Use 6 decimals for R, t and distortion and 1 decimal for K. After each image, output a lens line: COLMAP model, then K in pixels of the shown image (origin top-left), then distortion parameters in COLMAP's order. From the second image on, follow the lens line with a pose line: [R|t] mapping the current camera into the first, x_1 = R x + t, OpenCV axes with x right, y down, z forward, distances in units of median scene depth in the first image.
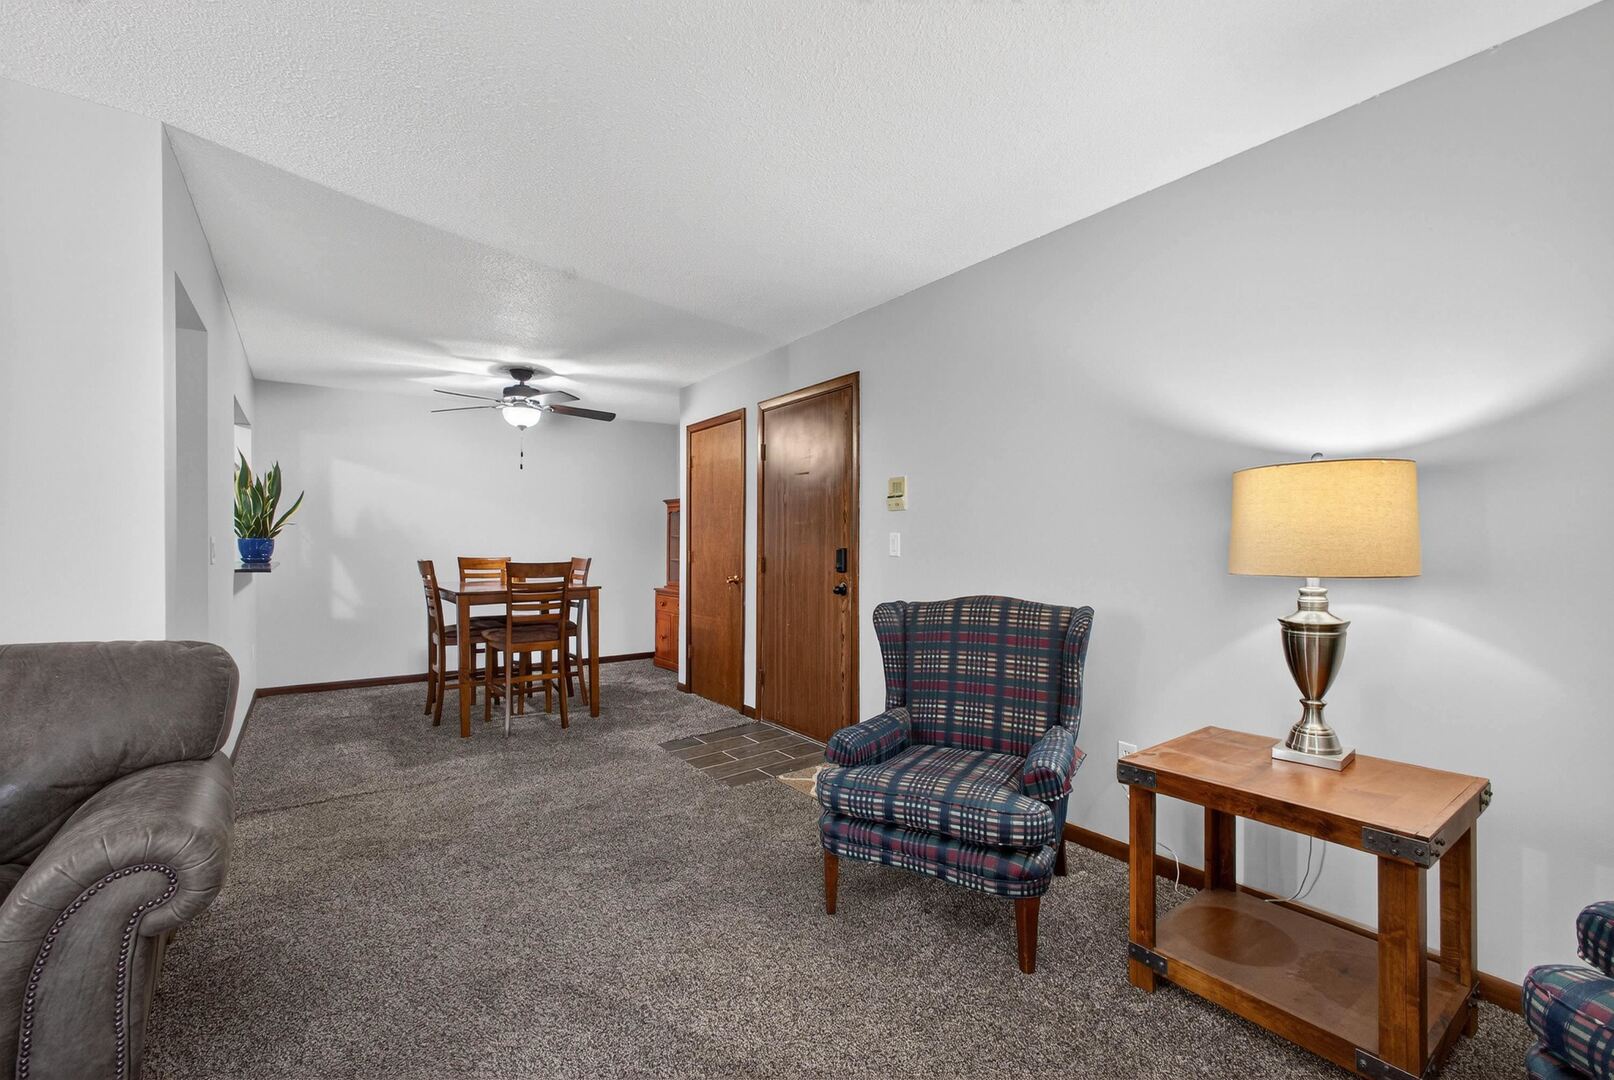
lens RADIAL K [[690.9, 0, 801.5], [0, 690.9, 552.4], [0, 0, 1]] dist [-0.008768, 0.003171]
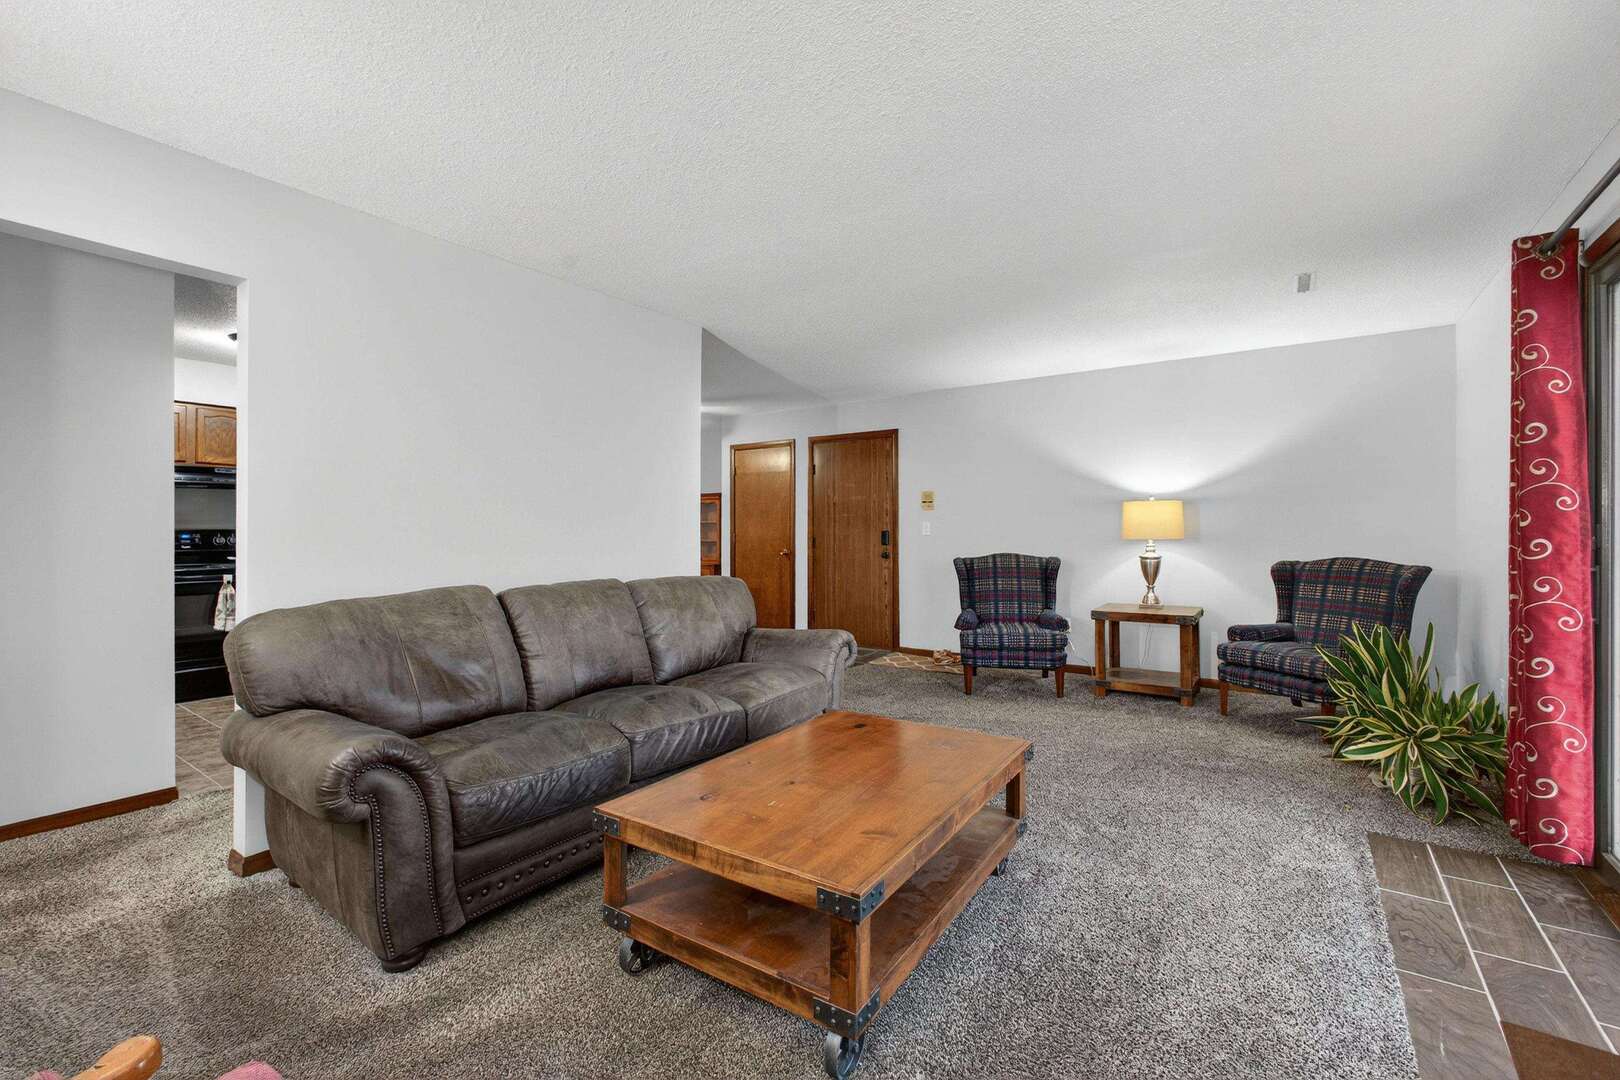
lens RADIAL K [[693.5, 0, 802.7], [0, 693.5, 529.0], [0, 0, 1]] dist [-0.008768, 0.003171]
pose [[0.948597, -0.005501, 0.316438, -0.591193], [0.007858, 0.999950, -0.006174, -0.001468], [-0.316388, 0.008343, 0.948593, -0.483223]]
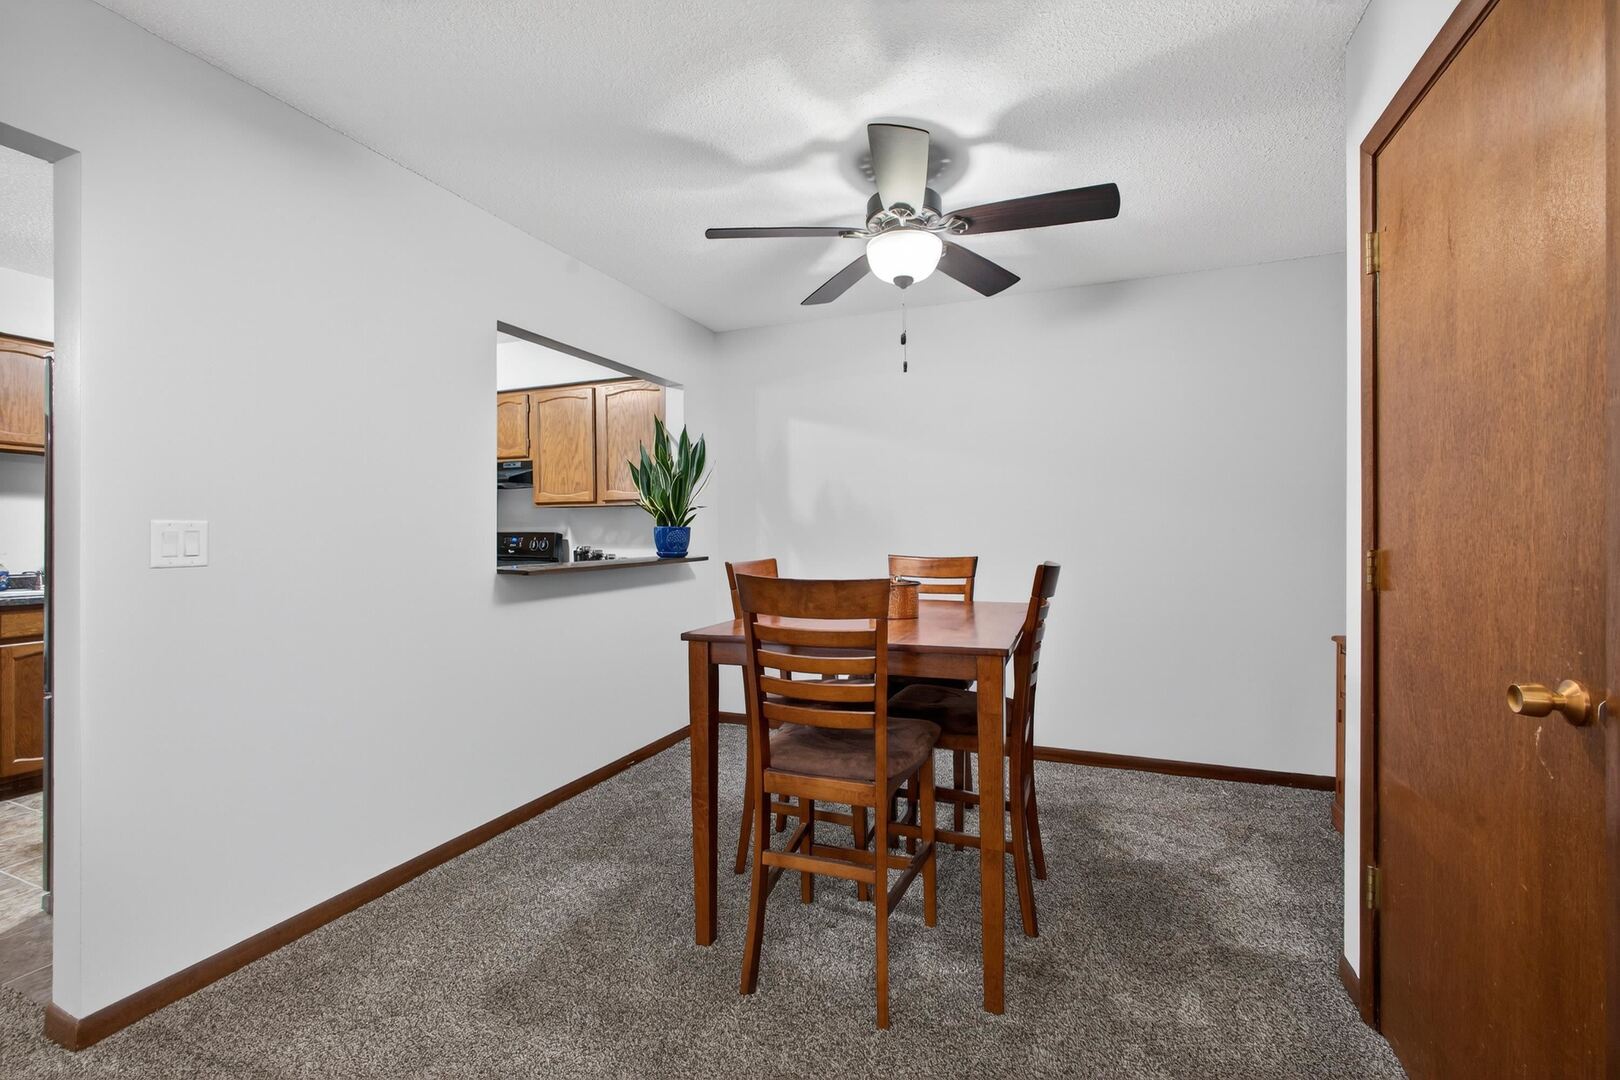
lens RADIAL K [[693.5, 0, 804.2], [0, 693.5, 532.8], [0, 0, 1]] dist [-0.008768, 0.003171]
pose [[0.530305, -0.005798, -0.847787, -0.049502], [-0.005323, 0.999934, -0.010168, -0.006634], [0.847790, 0.009905, 0.530239, 0.780210]]
